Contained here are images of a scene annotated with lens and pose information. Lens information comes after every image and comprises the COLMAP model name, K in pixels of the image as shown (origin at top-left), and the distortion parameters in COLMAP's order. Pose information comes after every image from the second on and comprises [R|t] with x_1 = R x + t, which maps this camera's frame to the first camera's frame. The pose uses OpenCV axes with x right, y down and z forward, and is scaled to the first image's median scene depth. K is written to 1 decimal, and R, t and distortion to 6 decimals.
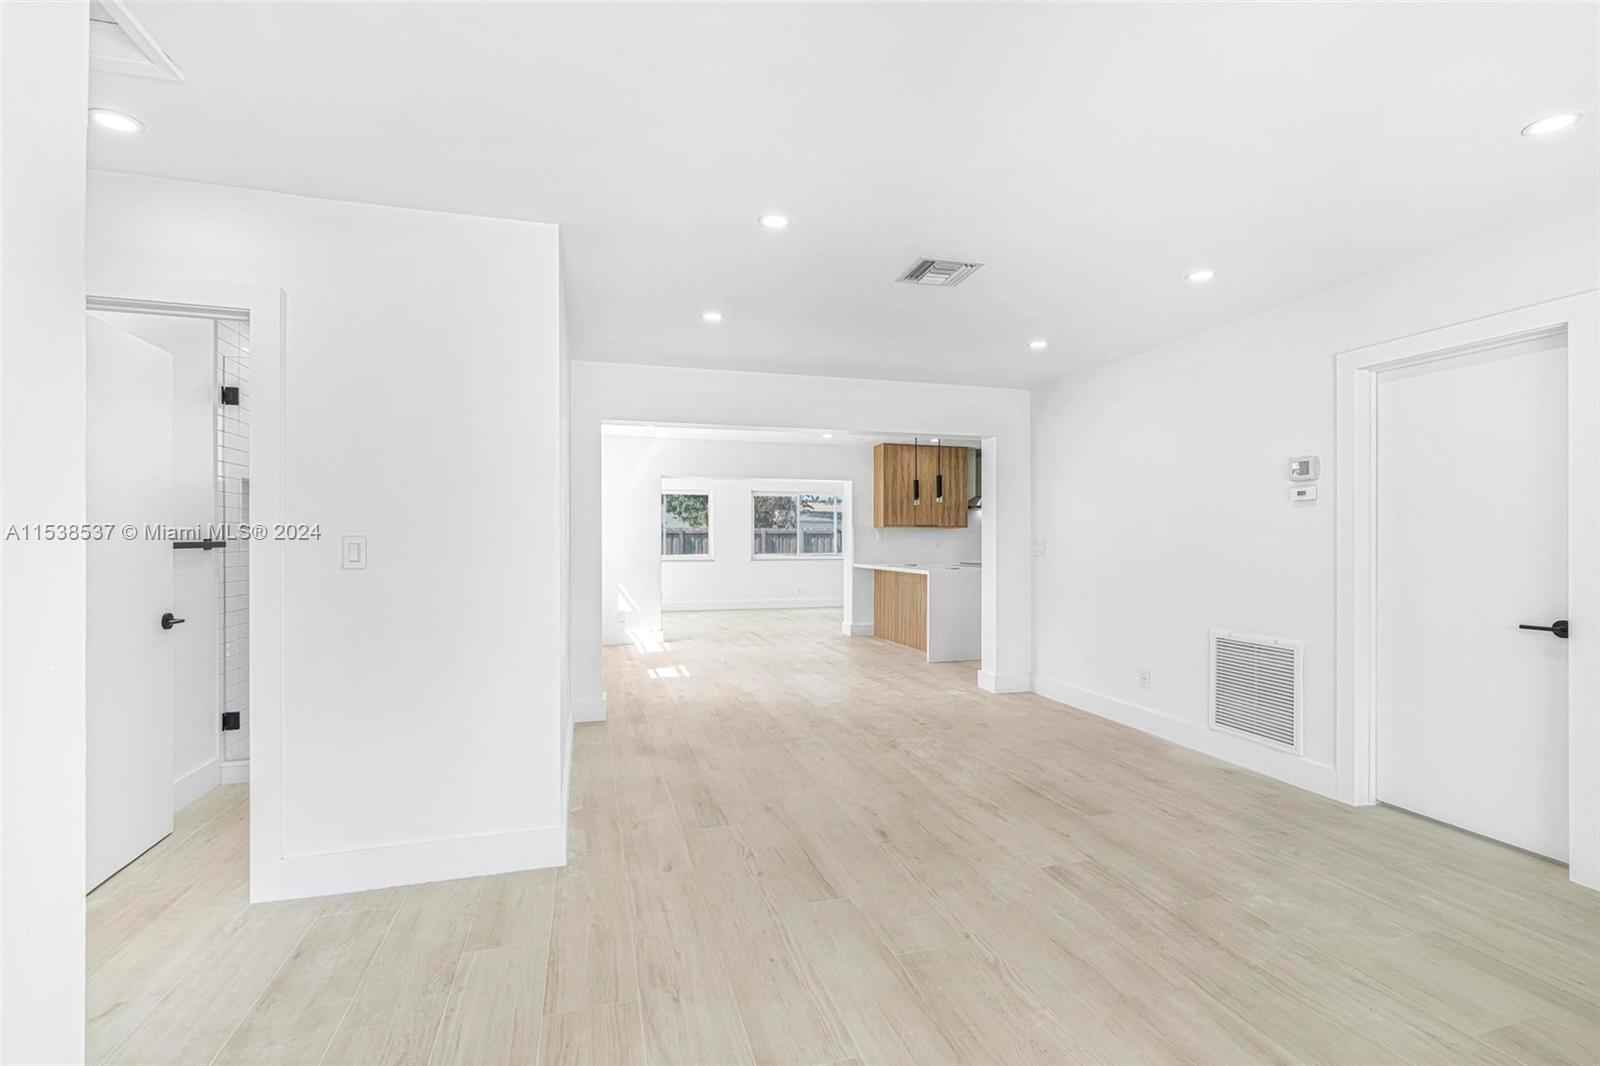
lens RADIAL K [[734.2, 0, 802.3], [0, 734.2, 534.8], [0, 0, 1]] dist [-0.000165, -0.000092]
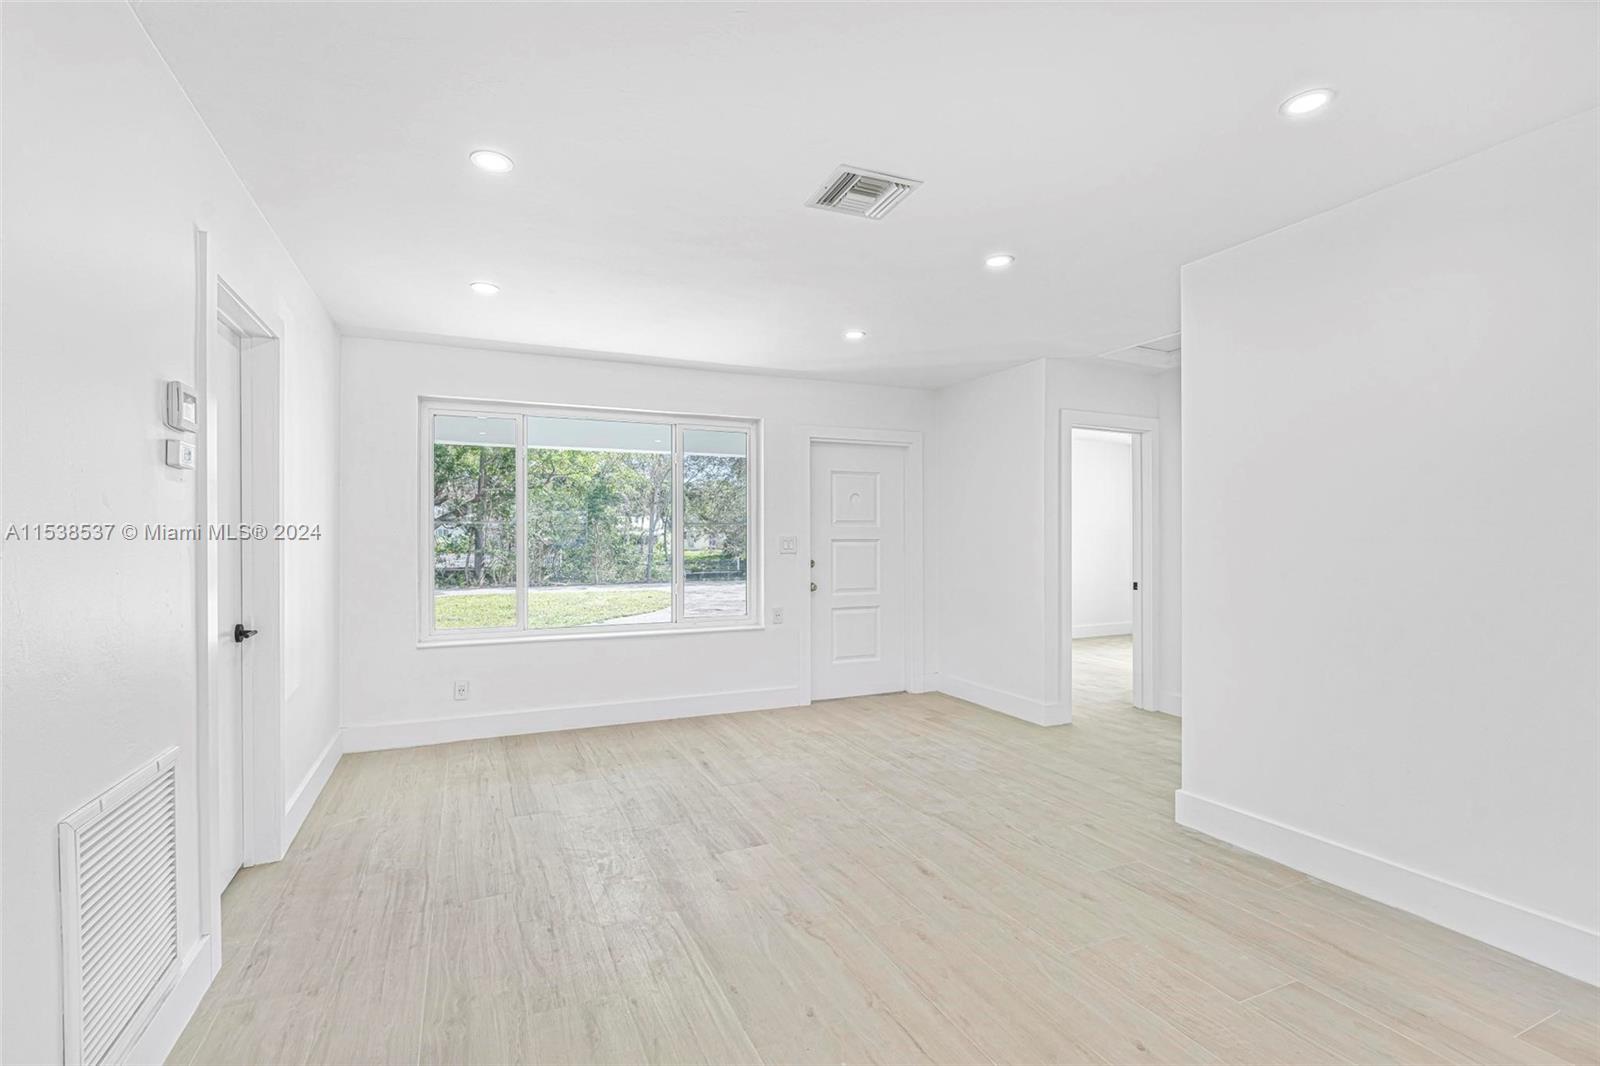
lens RADIAL K [[734.2, 0, 800.1], [0, 734.2, 538.9], [0, 0, 1]] dist [-0.000165, -0.000092]
pose [[-0.990633, 0.000993, -0.136544, 0.416919], [0.001828, 0.999980, -0.005990, 0.009628], [0.136536, -0.006184, -0.990616, 2.045717]]
